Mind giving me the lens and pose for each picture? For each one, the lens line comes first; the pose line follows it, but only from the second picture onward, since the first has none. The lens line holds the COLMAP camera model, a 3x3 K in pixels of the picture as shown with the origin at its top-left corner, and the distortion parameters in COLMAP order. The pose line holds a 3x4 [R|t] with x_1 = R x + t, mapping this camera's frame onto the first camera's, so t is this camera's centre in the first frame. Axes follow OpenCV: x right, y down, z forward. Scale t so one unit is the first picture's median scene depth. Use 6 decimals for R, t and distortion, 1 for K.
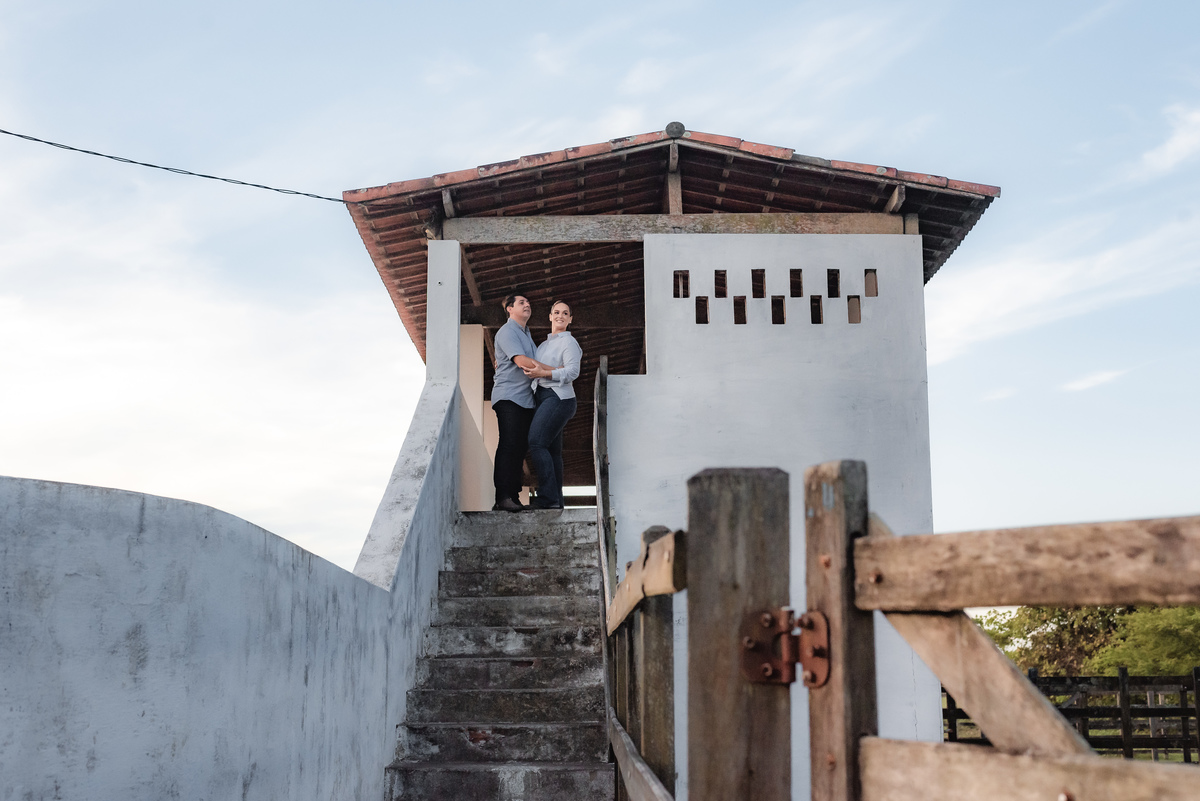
lens RADIAL K [[1791.1, 0, 641.6], [0, 1791.1, 400.4], [0, 0, 1]] dist [0.002946, 0.070285]
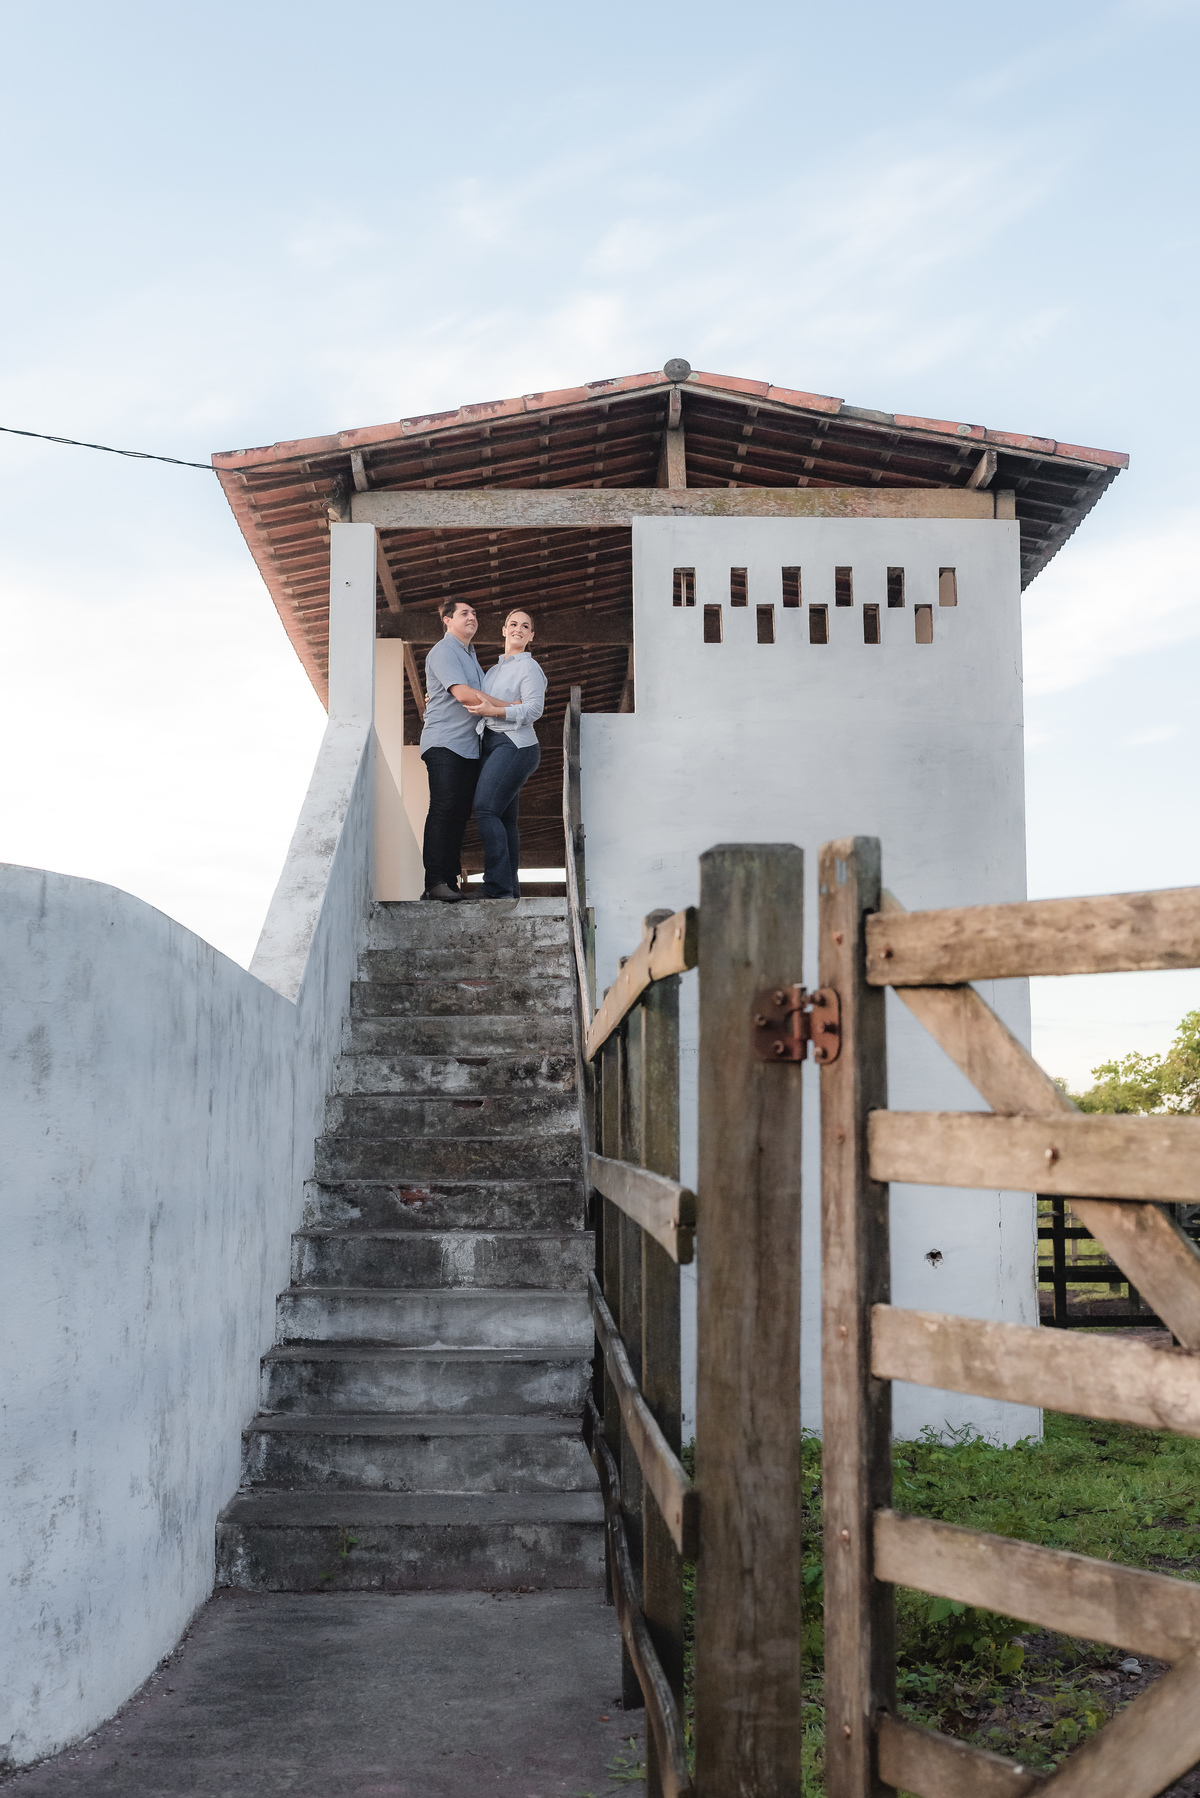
lens RADIAL K [[2683.7, 0, 593.3], [0, 2683.7, 967.9], [0, 0, 1]] dist [0.002946, 0.070285]
pose [[0.999942, 0.005485, -0.009247, -0.004162], [-0.004685, 0.996421, 0.084397, -0.004023], [0.009676, -0.084348, 0.996389, -0.104435]]
